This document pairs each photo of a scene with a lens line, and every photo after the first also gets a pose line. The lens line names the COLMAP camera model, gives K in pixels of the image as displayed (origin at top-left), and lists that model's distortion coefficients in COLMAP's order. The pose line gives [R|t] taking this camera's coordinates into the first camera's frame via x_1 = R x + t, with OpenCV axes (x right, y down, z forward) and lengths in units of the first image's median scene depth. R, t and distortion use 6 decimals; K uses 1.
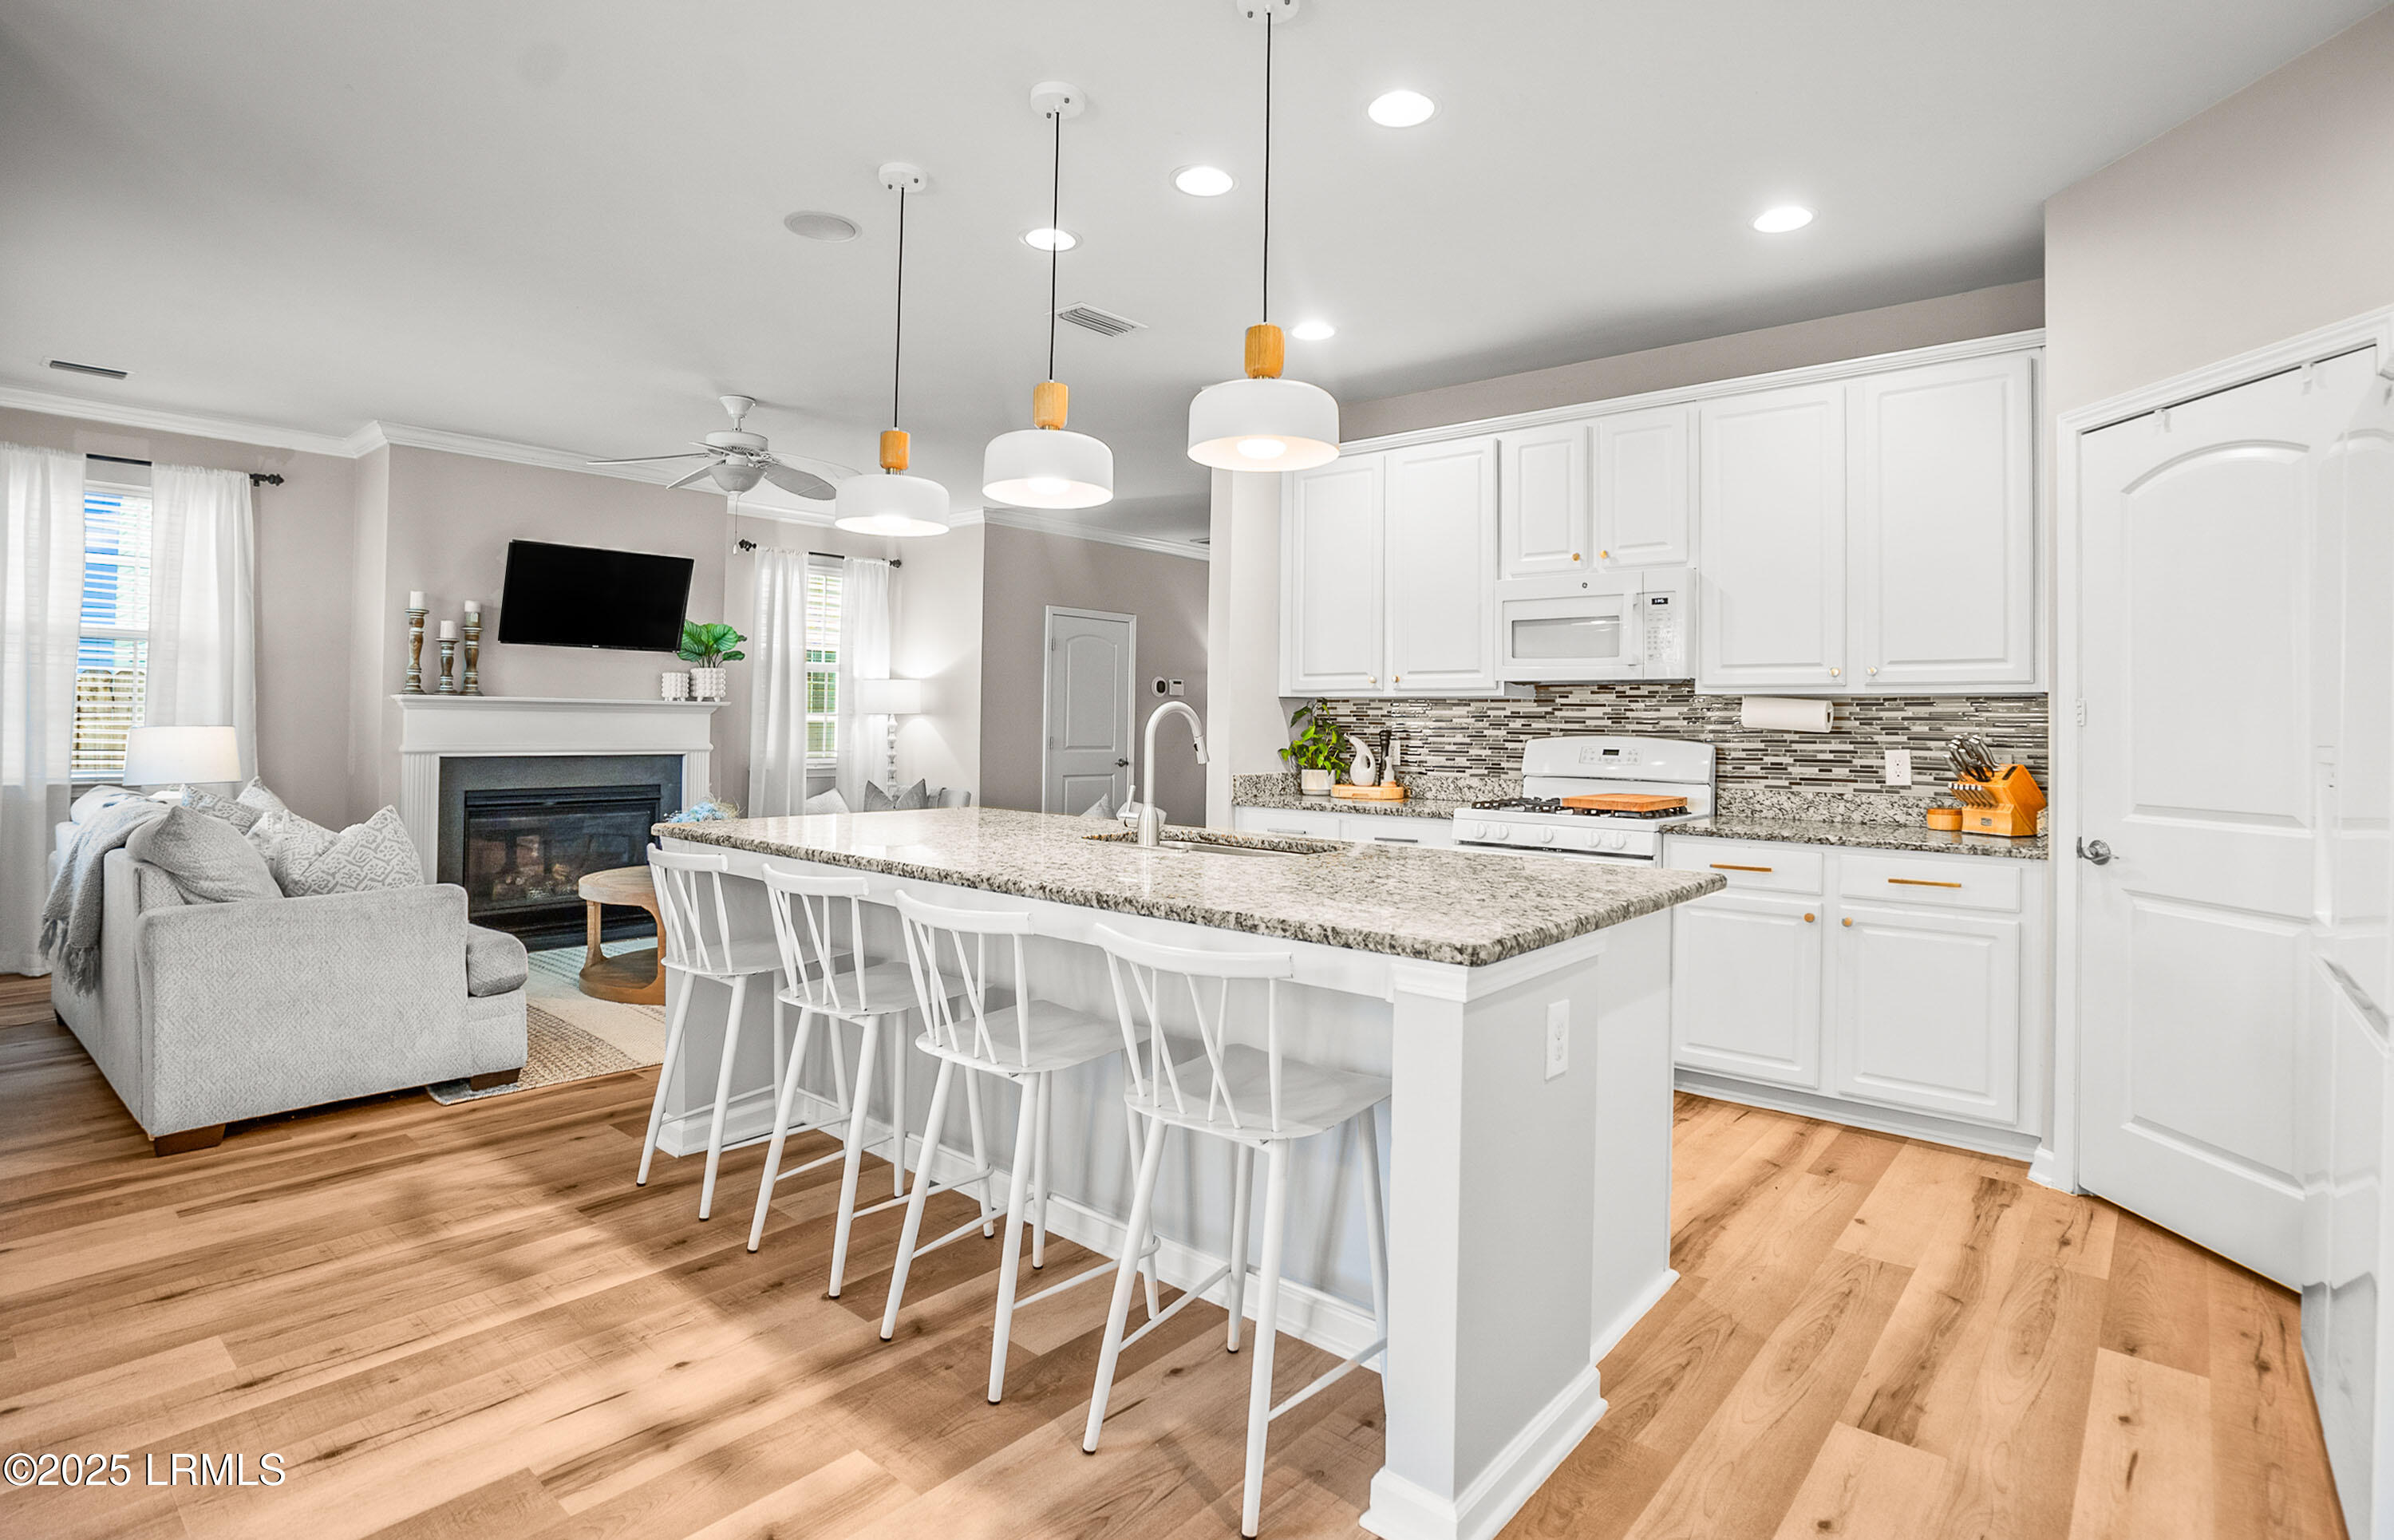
lens RADIAL K [[1176.5, 0, 1259.1], [0, 1176.5, 695.1], [0, 0, 1]] dist [-0.057183, 0.018212]
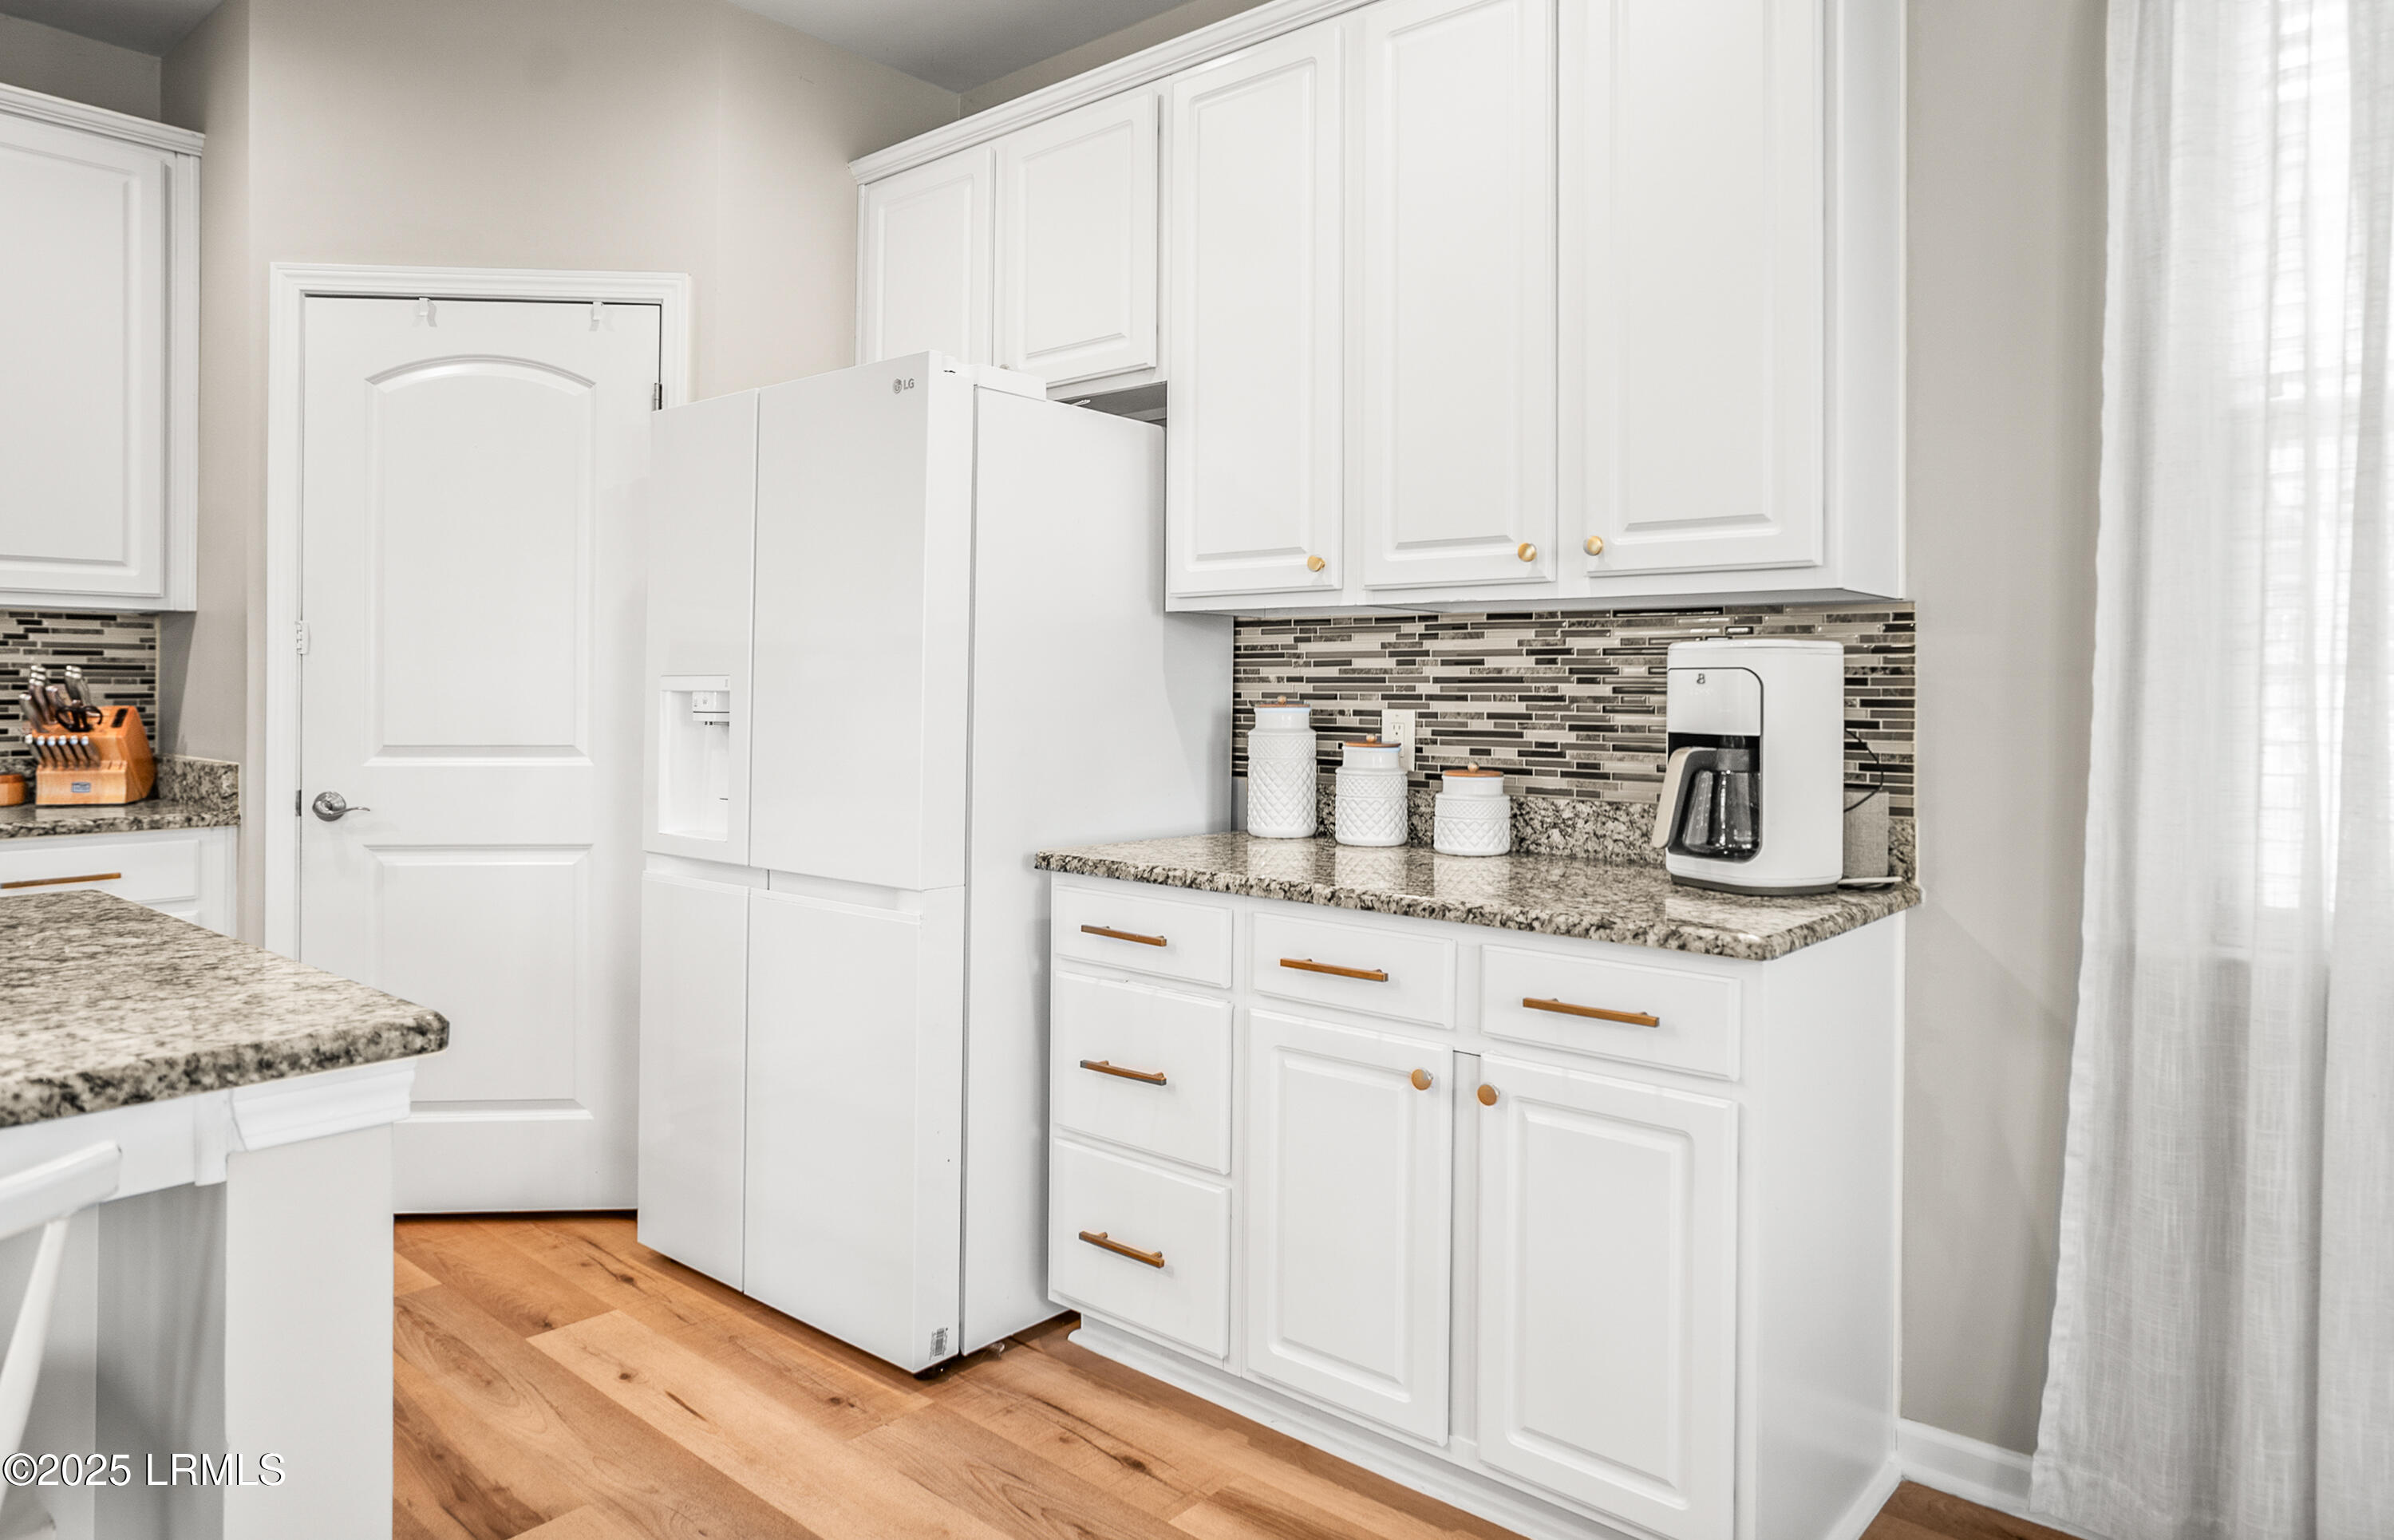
lens RADIAL K [[1454.2, 0, 1220.5], [0, 1454.2, 683.5], [0, 0, 1]] dist [-0.027094, 0.022104]
pose [[0.024656, -0.013758, 0.999601, -0.232332], [-0.029507, 0.999460, 0.014484, 0.010805], [-0.999260, -0.029852, 0.024237, 0.256567]]
